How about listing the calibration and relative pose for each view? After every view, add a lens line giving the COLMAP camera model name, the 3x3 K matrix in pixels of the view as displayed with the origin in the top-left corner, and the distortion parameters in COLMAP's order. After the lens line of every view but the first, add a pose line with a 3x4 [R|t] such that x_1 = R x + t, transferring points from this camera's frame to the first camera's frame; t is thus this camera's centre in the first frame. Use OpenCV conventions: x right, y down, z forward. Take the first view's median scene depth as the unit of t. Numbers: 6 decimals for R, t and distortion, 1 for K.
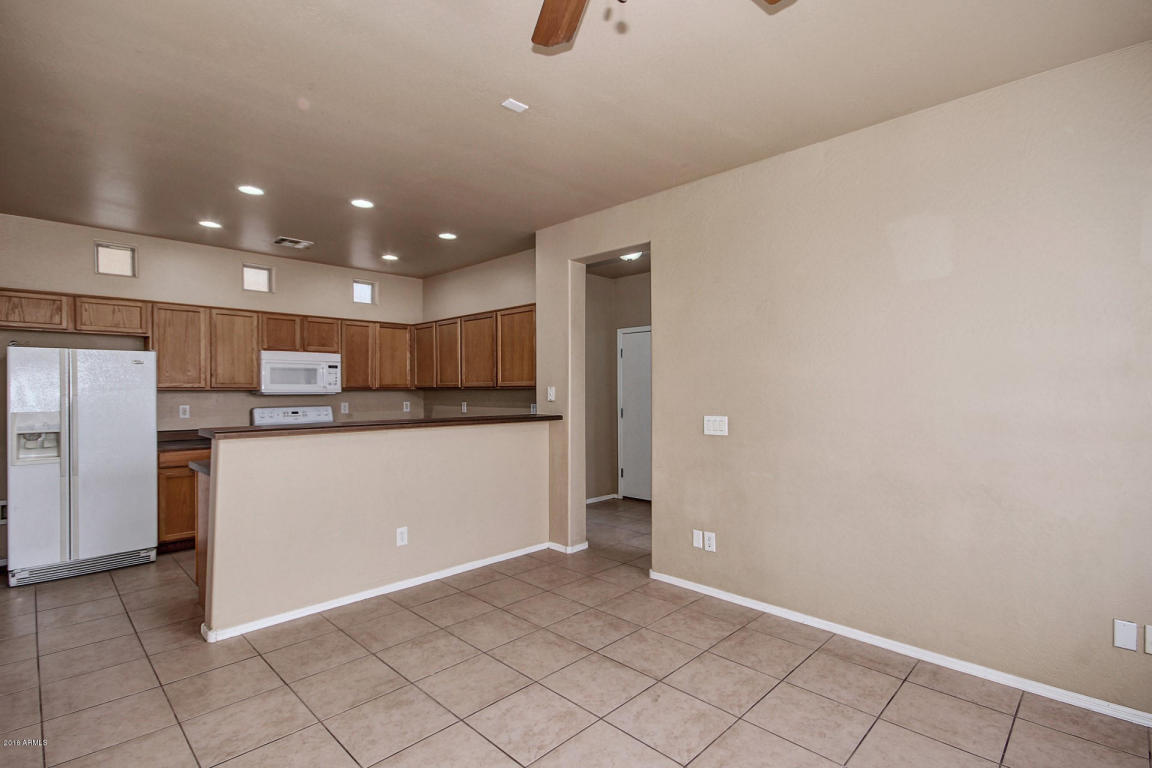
lens RADIAL K [[544.9, 0, 575.1], [0, 544.9, 391.2], [0, 0, 1]] dist [0.004473, -0.005090]
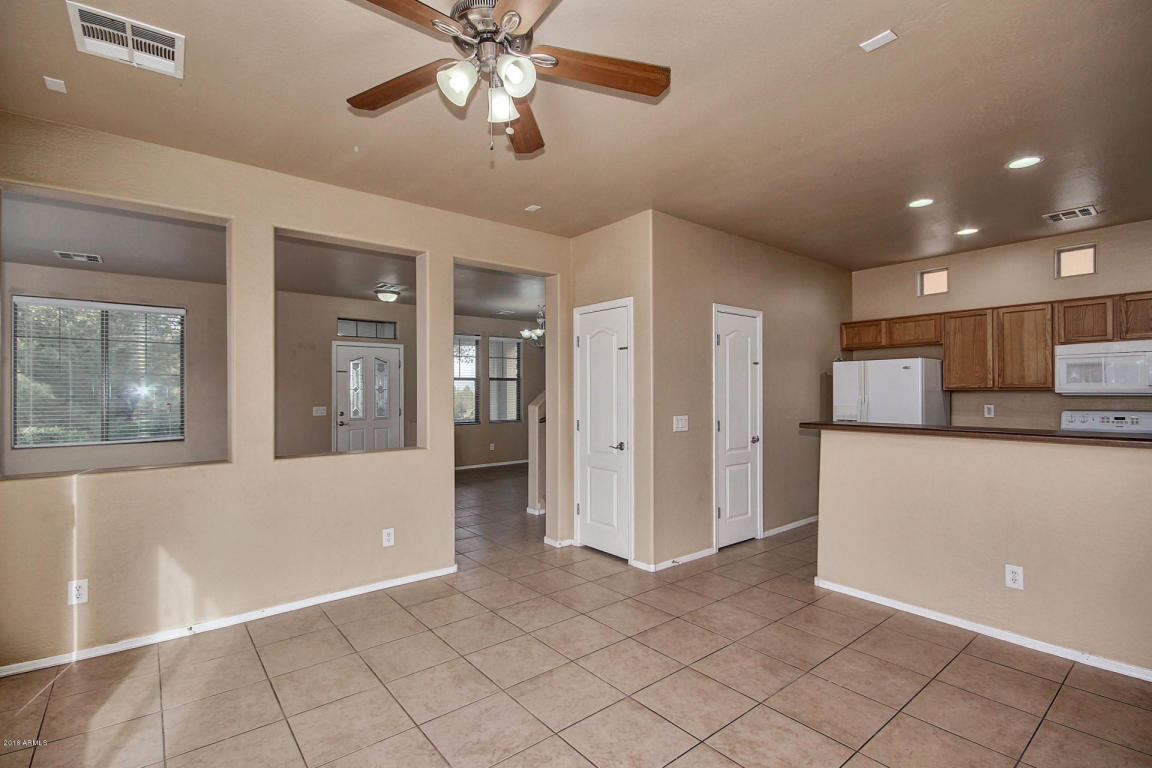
lens RADIAL K [[535.1, 0, 586.4], [0, 535.1, 392.0], [0, 0, 1]] dist [0.005926, -0.003627]
pose [[-0.104348, 0.003821, -0.994534, 0.396148], [0.001427, 0.999992, 0.003692, -0.003528], [0.994540, -0.001034, -0.104352, 0.354576]]
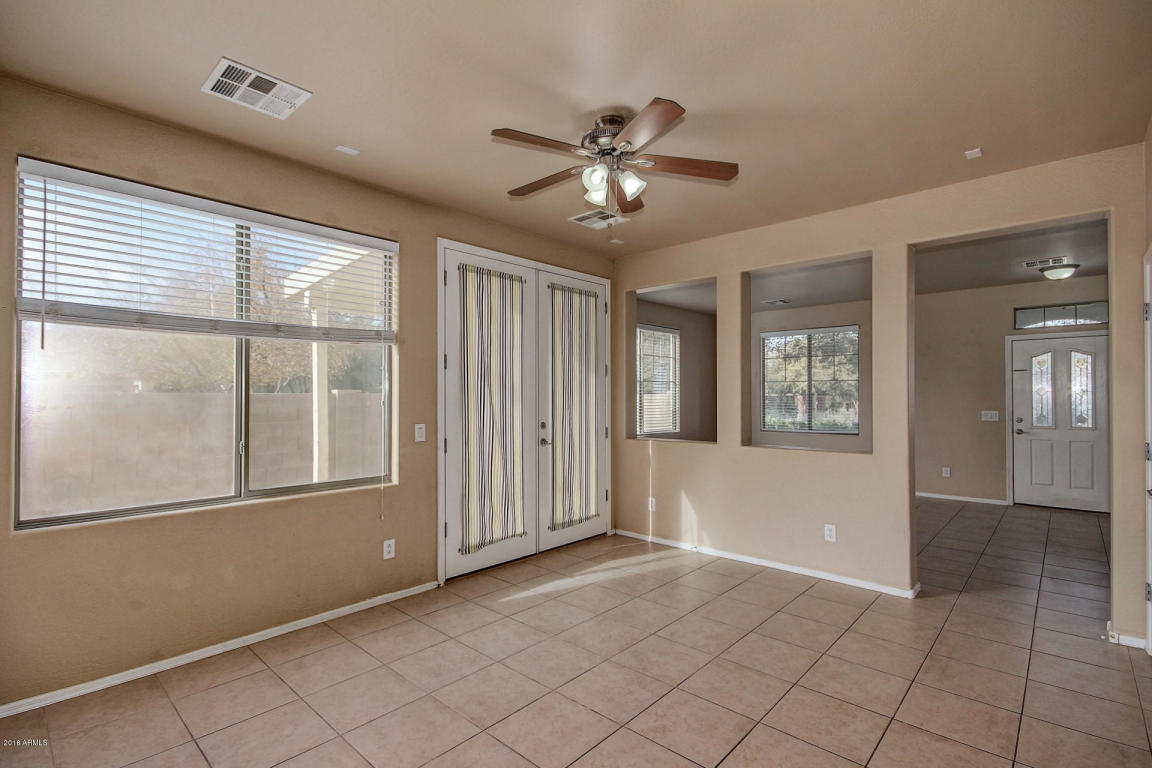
lens RADIAL K [[535.1, 0, 564.7], [0, 535.1, 392.4], [0, 0, 1]] dist [0.005926, -0.003627]
pose [[-0.999670, 0.005197, -0.025141, 0.088362], [0.005291, 0.999979, -0.003667, -0.004802], [0.025121, -0.003798, -0.999677, 0.788055]]
